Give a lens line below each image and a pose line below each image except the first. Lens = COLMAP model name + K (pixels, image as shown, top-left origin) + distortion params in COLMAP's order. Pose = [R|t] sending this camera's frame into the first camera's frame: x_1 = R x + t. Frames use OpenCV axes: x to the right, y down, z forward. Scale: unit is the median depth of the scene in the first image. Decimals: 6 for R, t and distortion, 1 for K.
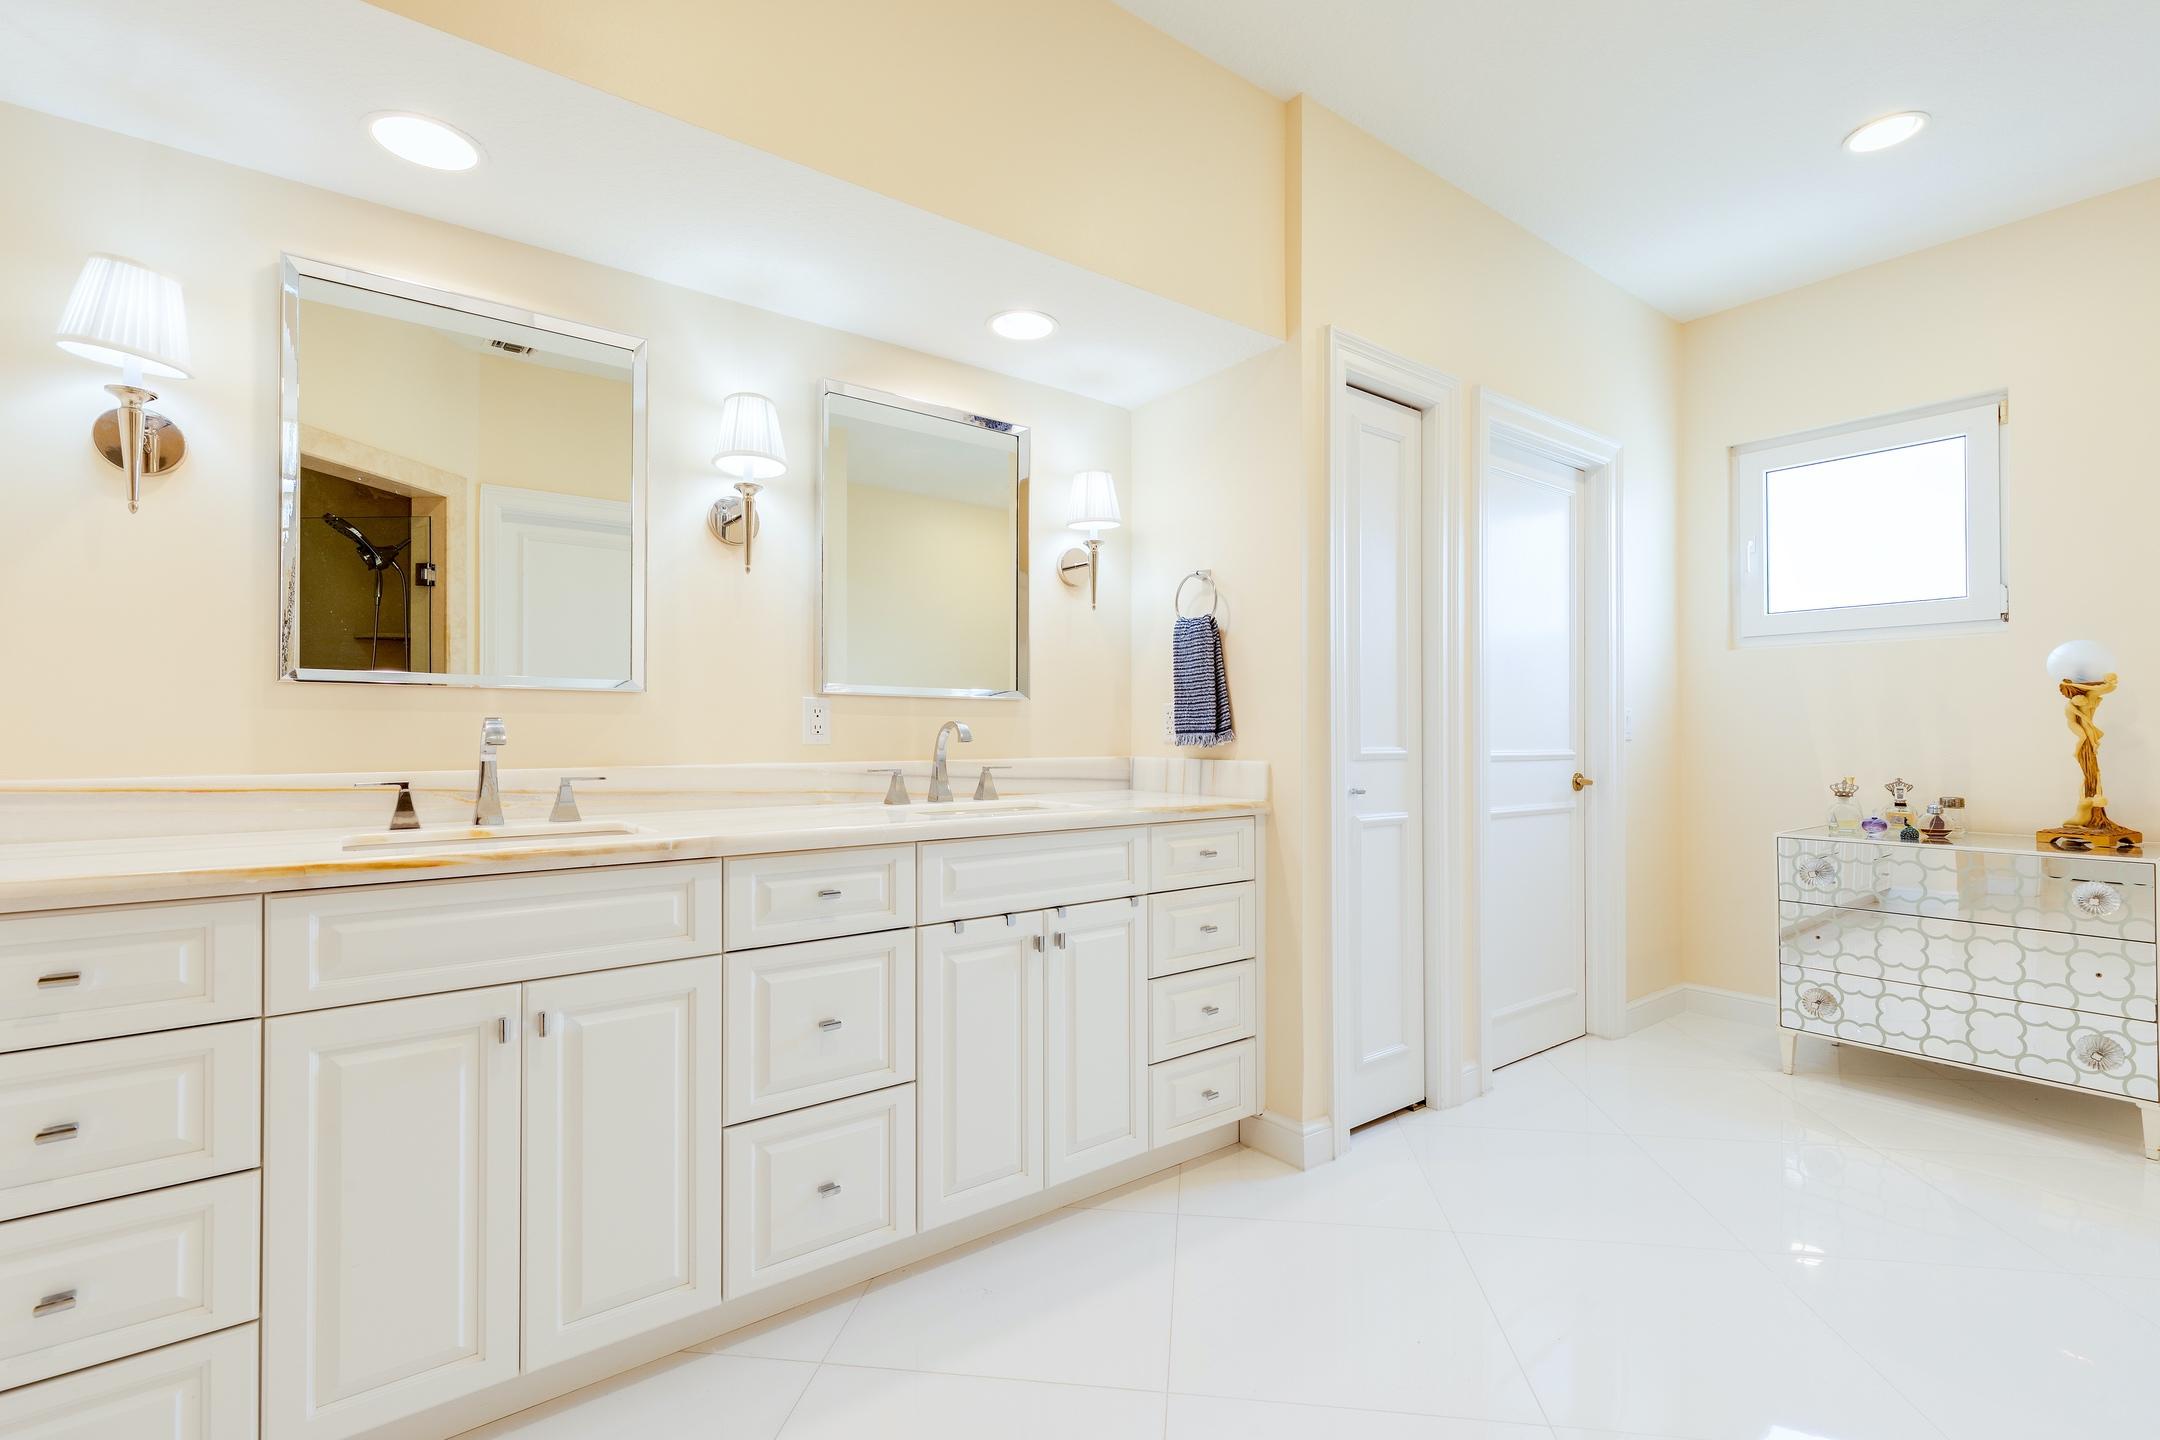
lens RADIAL K [[975.1, 0, 1085.5], [0, 975.1, 725.7], [0, 0, 1]] dist [0.003226, -0.000507]
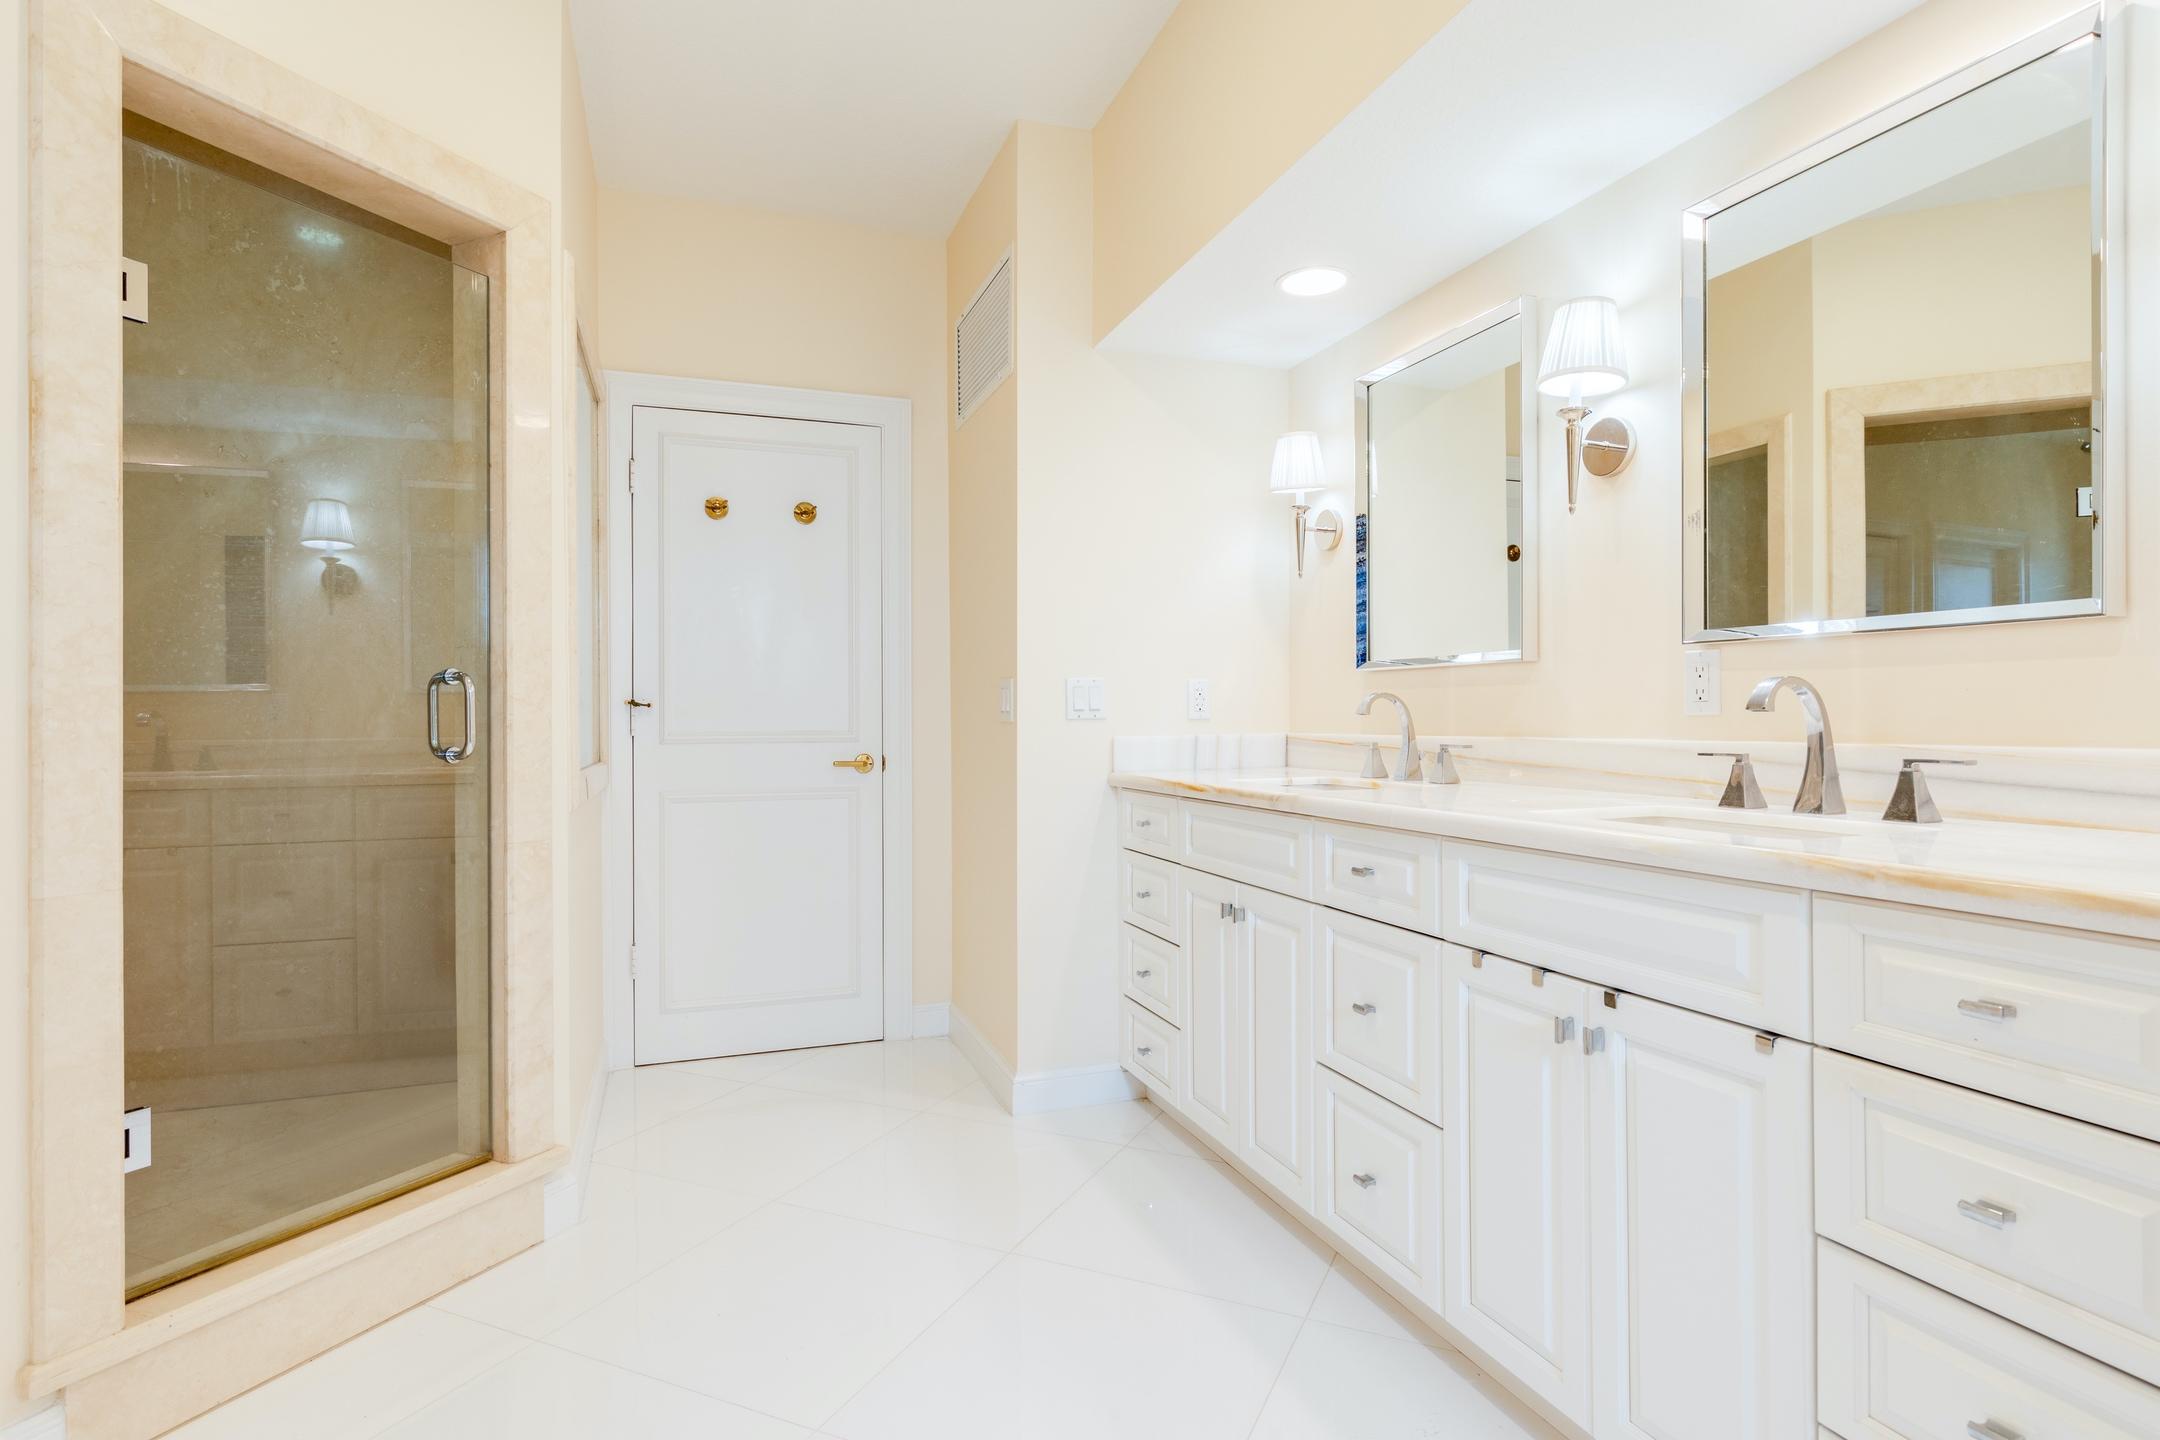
lens RADIAL K [[975.1, 0, 1042.7], [0, 975.1, 715.3], [0, 0, 1]] dist [0.003226, -0.000507]
pose [[-0.286299, 0.000355, -0.958140, 0.623045], [0.015930, 0.999863, -0.004389, 0.016873], [0.958008, -0.016520, -0.286266, 0.823635]]
